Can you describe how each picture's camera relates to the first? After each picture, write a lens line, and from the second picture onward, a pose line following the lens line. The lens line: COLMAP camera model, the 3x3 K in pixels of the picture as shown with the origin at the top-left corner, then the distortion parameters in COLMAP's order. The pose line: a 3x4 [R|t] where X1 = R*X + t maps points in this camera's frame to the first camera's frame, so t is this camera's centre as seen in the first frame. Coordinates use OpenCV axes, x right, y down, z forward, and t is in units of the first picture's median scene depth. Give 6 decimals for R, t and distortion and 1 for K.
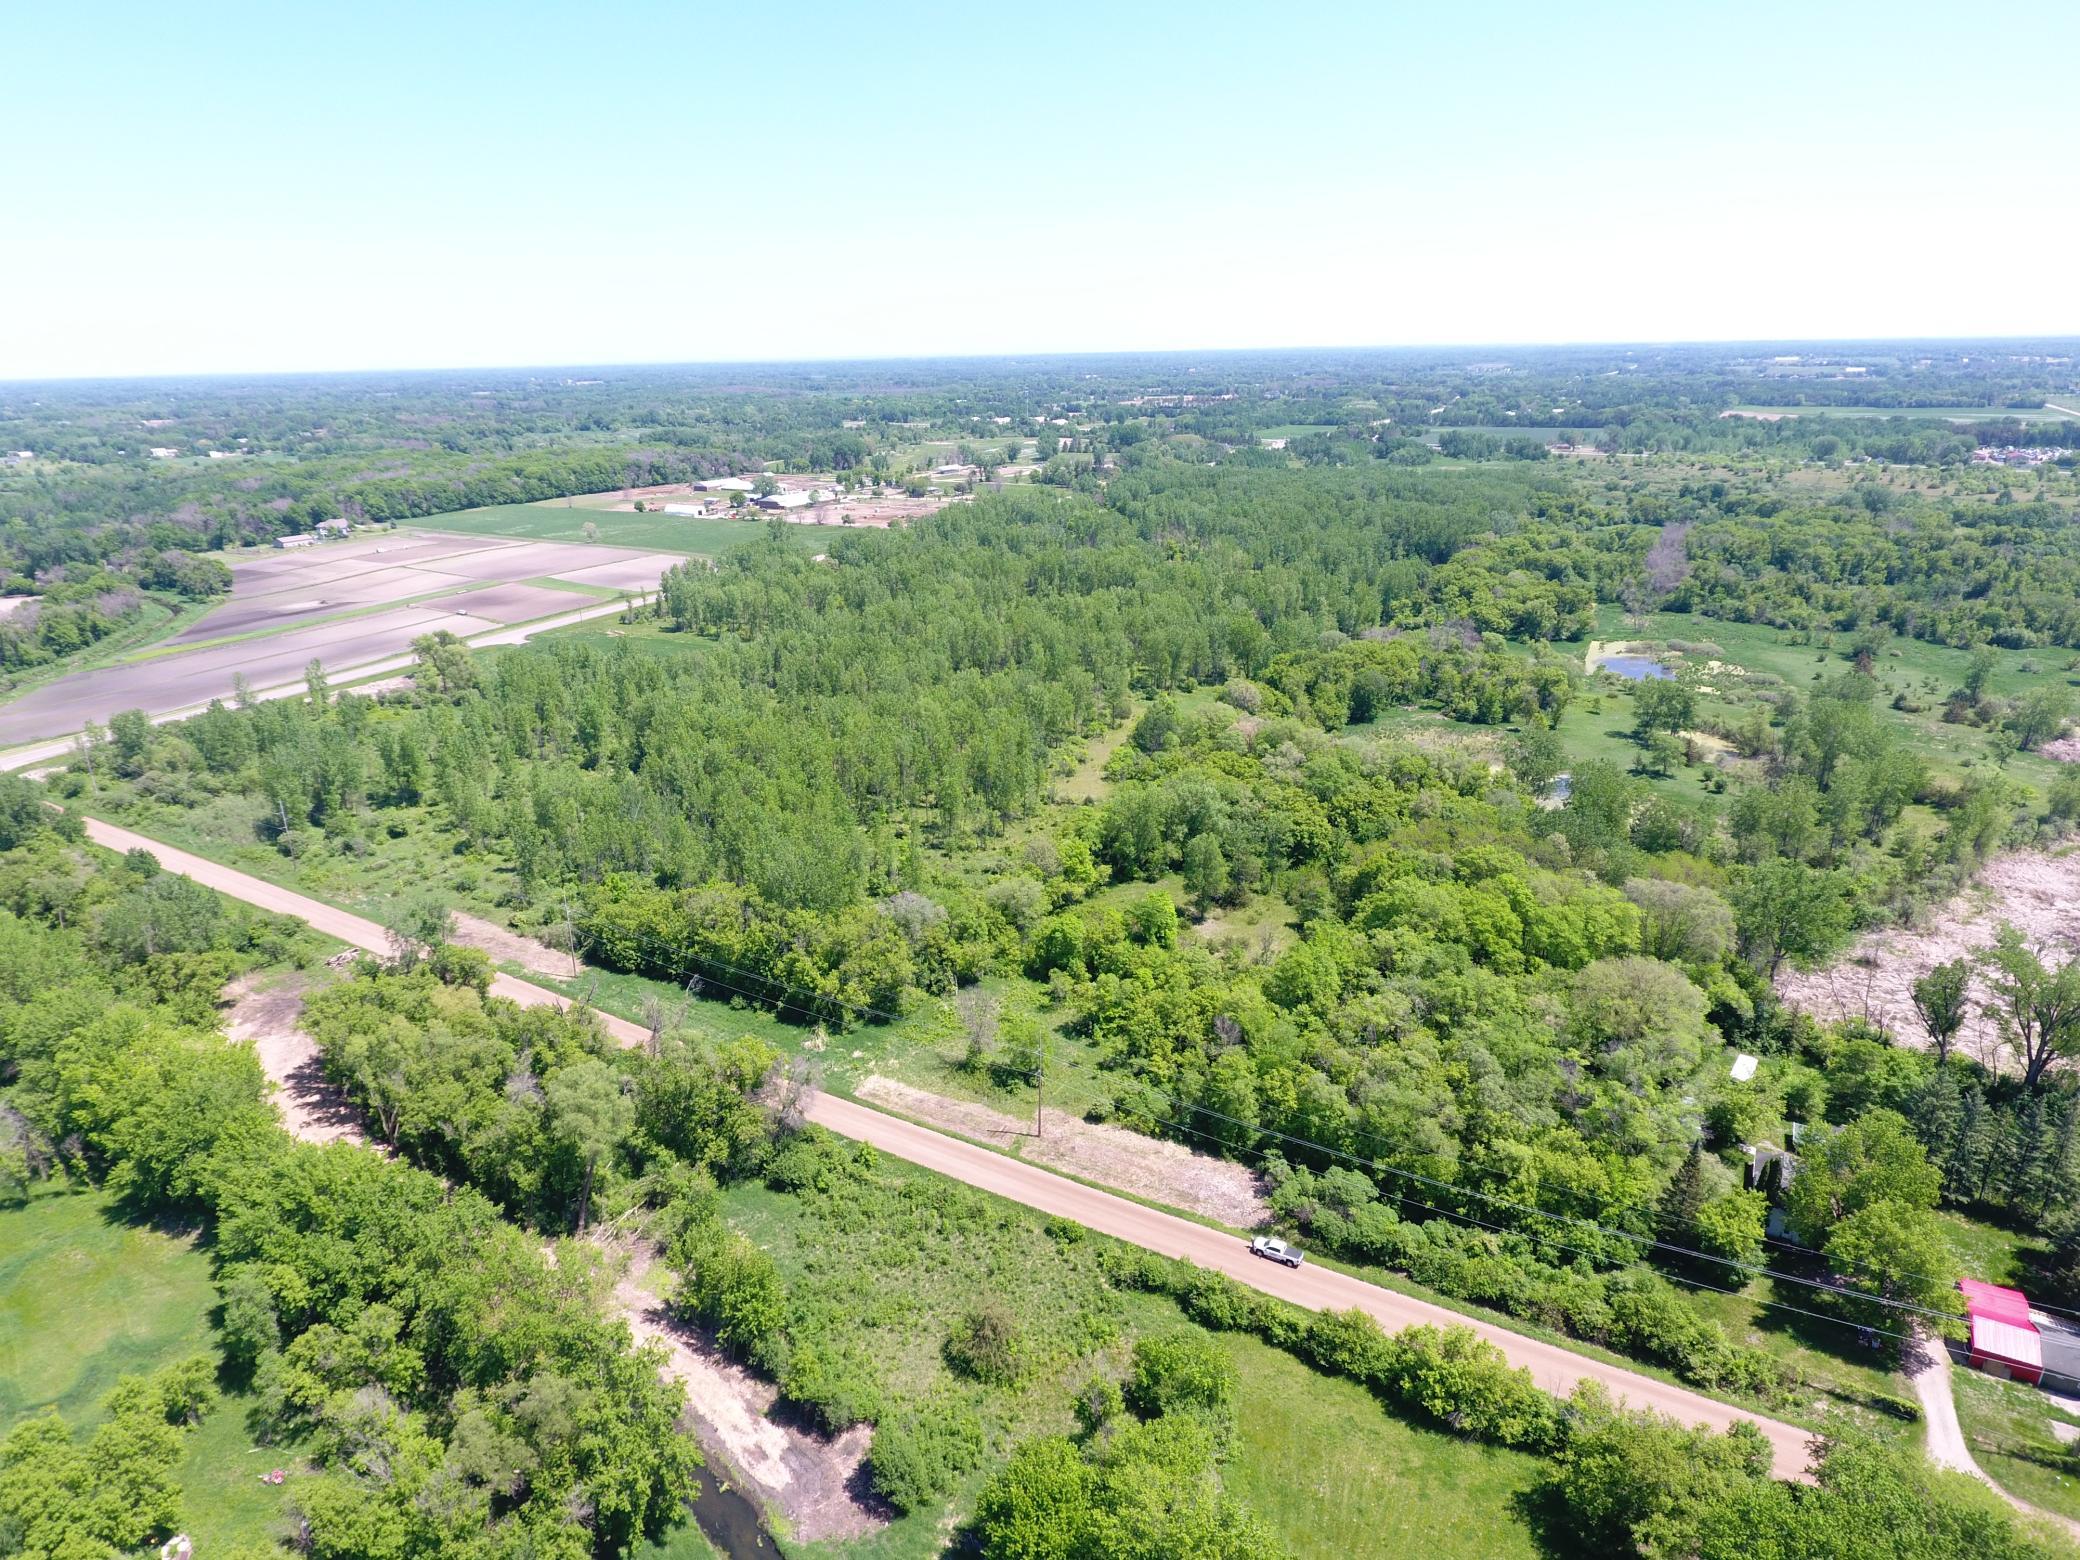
lens RADIAL K [[1218.2, 0, 990.5], [0, 1218.2, 776.7], [0, 0, 1]] dist [-0.002422, 0.001388]
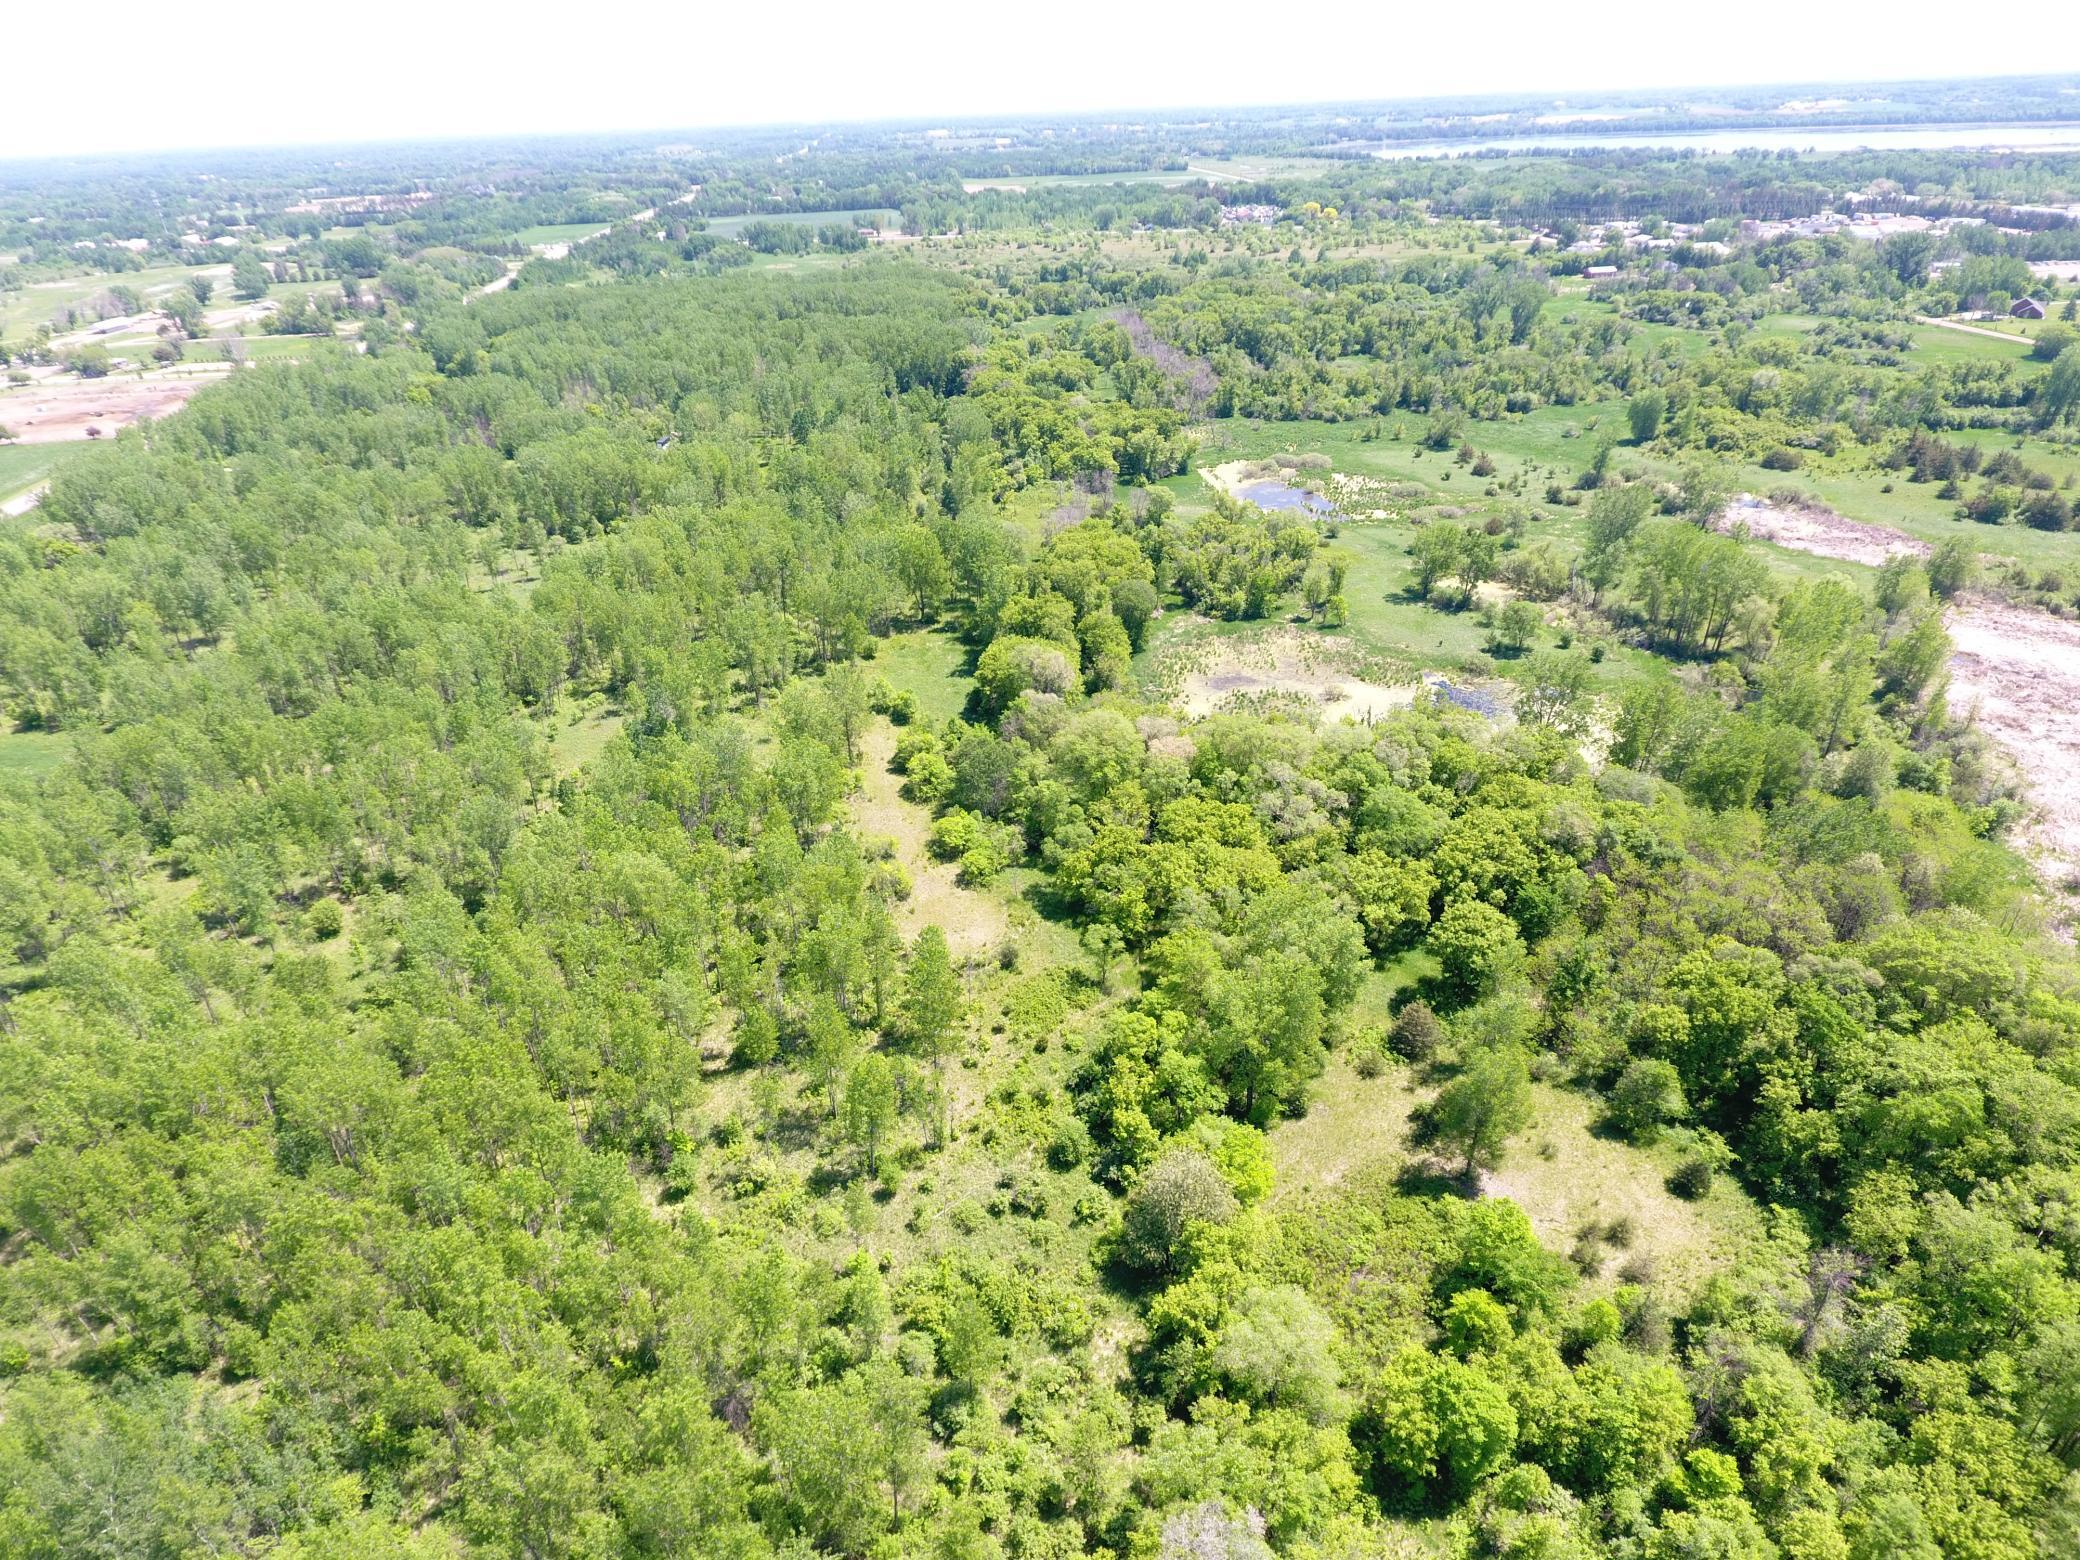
lens RADIAL K [[1218.2, 0, 990.5], [0, 1218.2, 776.7], [0, 0, 1]] dist [-0.002422, 0.001388]
pose [[0.814718, -0.289284, 0.502543, -0.096953], [0.211793, 0.955245, 0.206521, -0.092183], [-0.539795, -0.061822, 0.839524, 0.282025]]
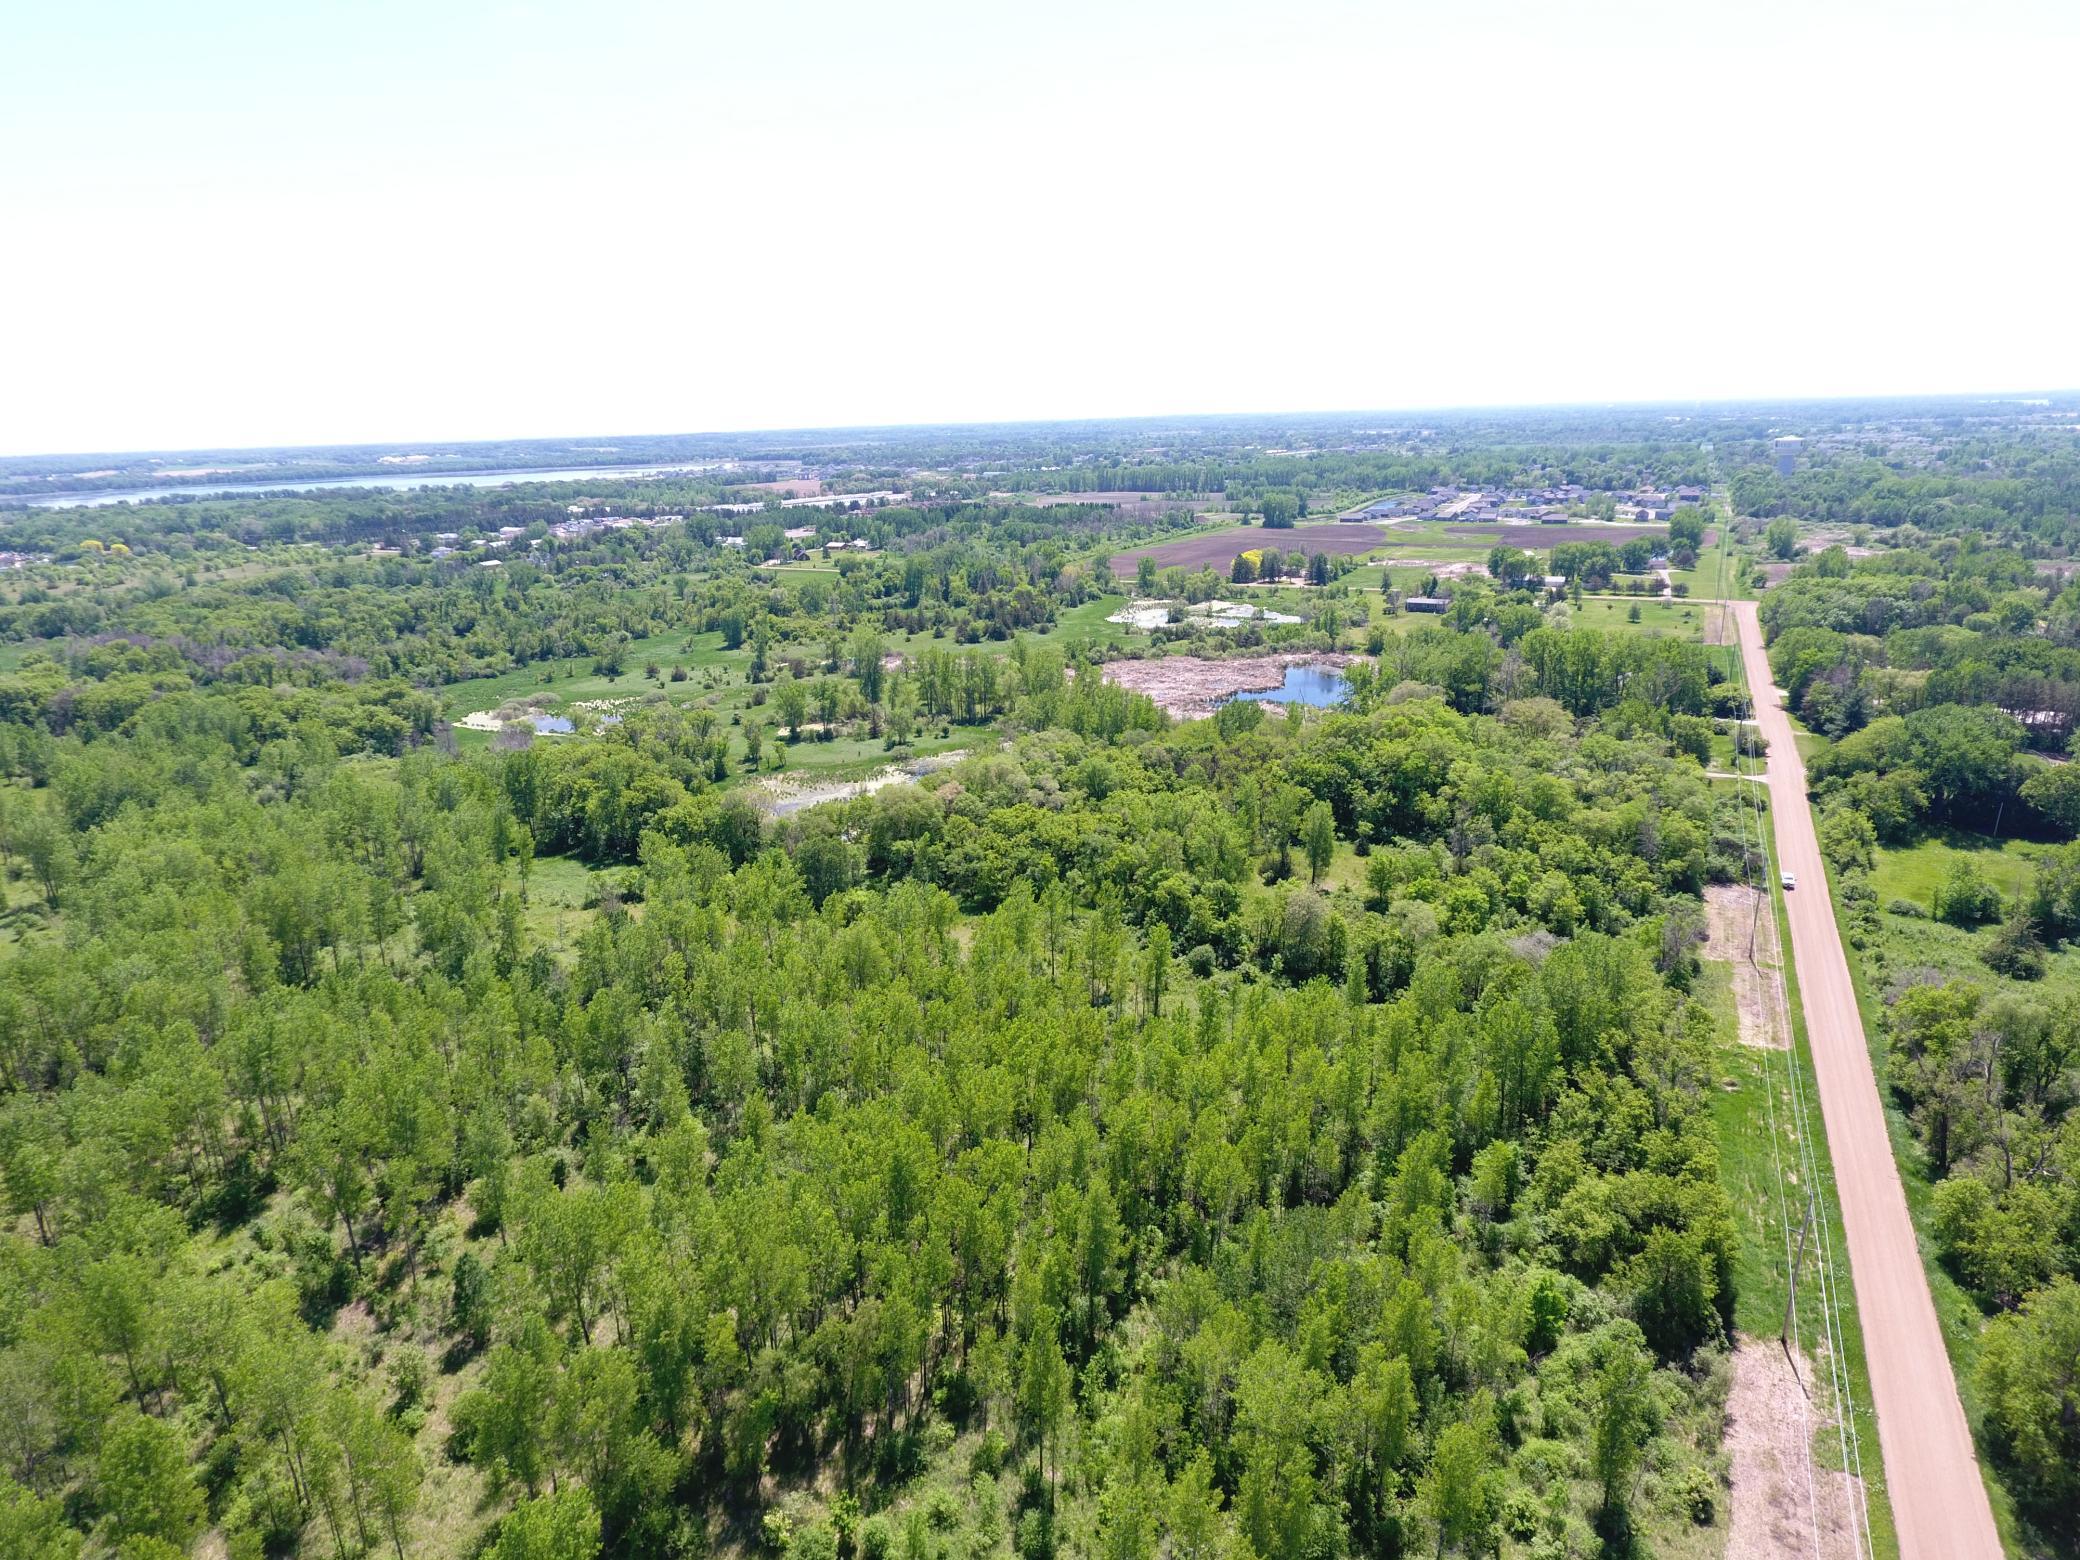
lens RADIAL K [[1218.2, 0, 990.5], [0, 1218.2, 776.7], [0, 0, 1]] dist [-0.002422, 0.001388]
pose [[-0.053616, -0.262205, 0.963522, -0.319875], [0.361106, 0.894516, 0.263520, -0.138606], [-0.930982, 0.362062, 0.046724, 0.495835]]
